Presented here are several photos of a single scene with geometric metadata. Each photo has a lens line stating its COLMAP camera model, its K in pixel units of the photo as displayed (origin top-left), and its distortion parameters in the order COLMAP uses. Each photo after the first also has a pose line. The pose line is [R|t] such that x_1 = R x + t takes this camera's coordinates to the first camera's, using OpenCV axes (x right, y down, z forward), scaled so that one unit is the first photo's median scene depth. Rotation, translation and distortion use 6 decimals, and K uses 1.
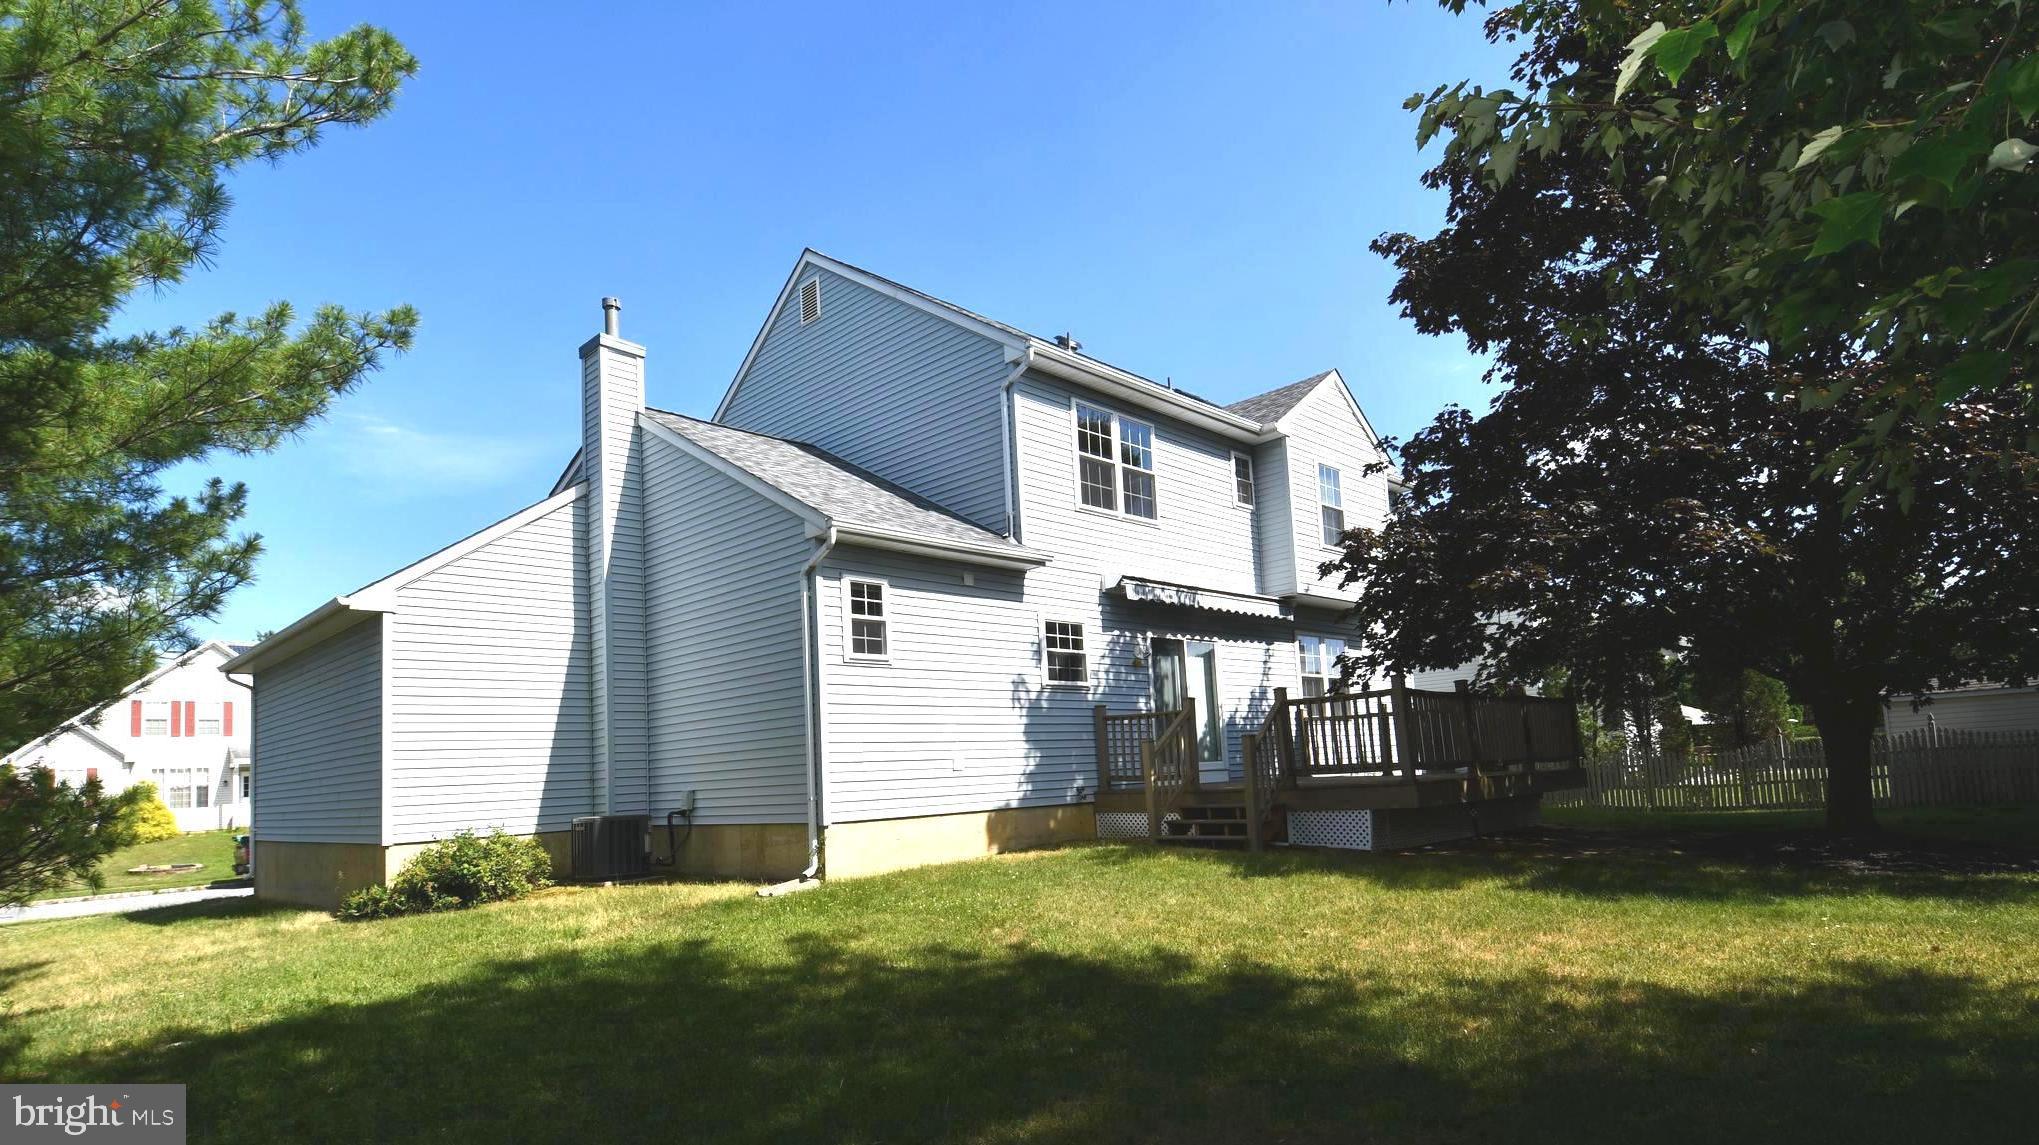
lens RADIAL K [[1068.2, 0, 1019.5], [0, 1068.2, 572.5], [0, 0, 1]] dist [-0.000105, -0.000015]
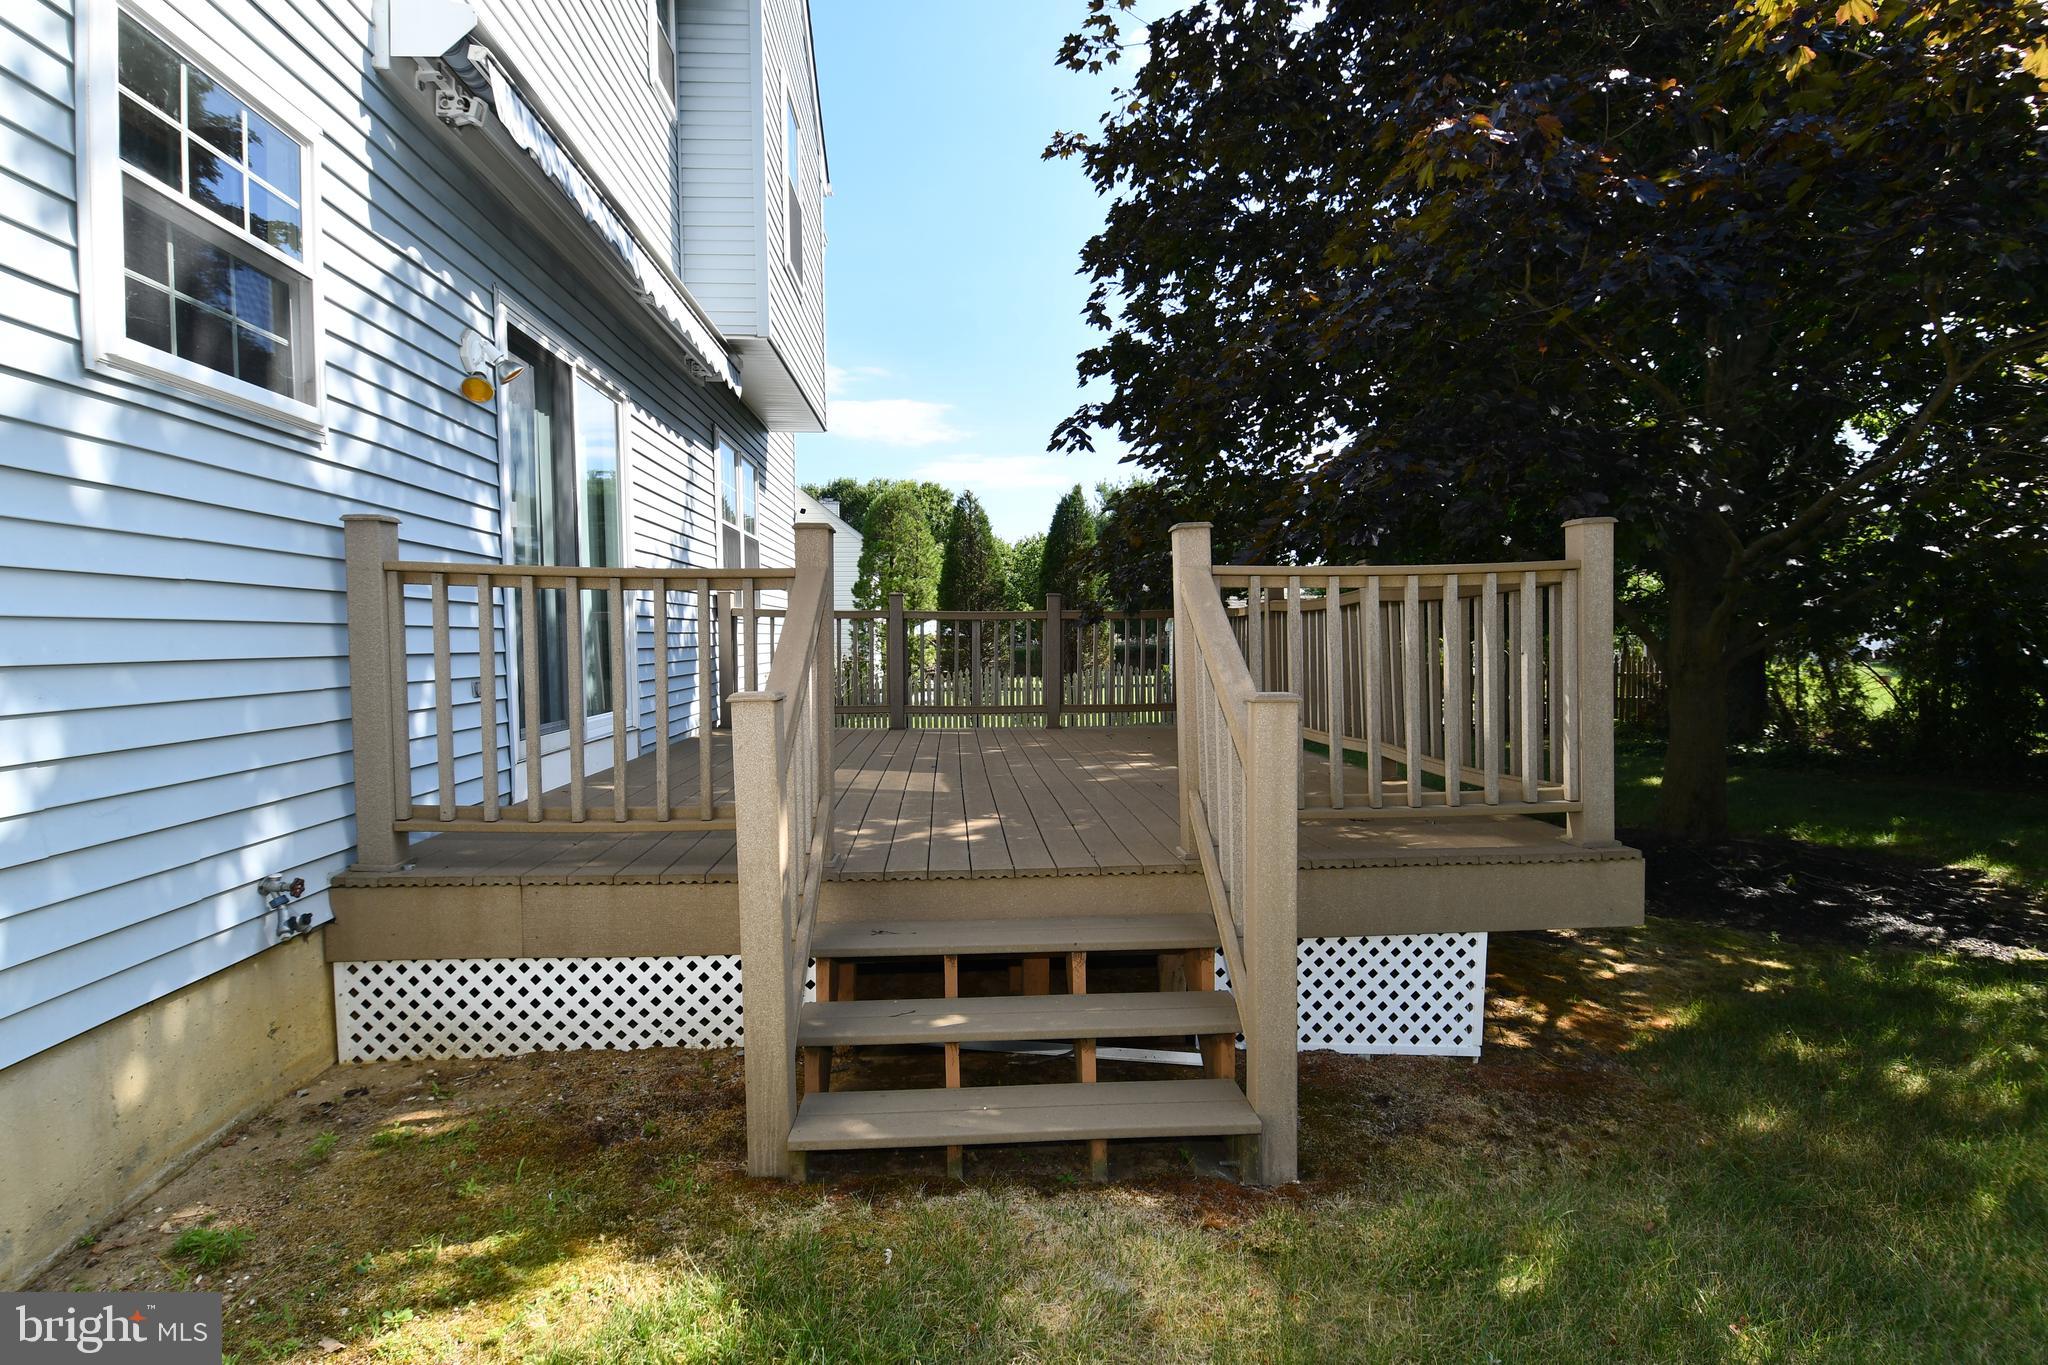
lens RADIAL K [[1056.1, 0, 1014.9], [0, 1056.1, 683.6], [0, 0, 1]] dist [0.055196, -0.064725]
pose [[0.681943, 0.007359, 0.731368, 0.000698], [-0.164104, 0.975995, 0.143193, 0.104949], [-0.712758, -0.217670, 0.666781, 0.743007]]
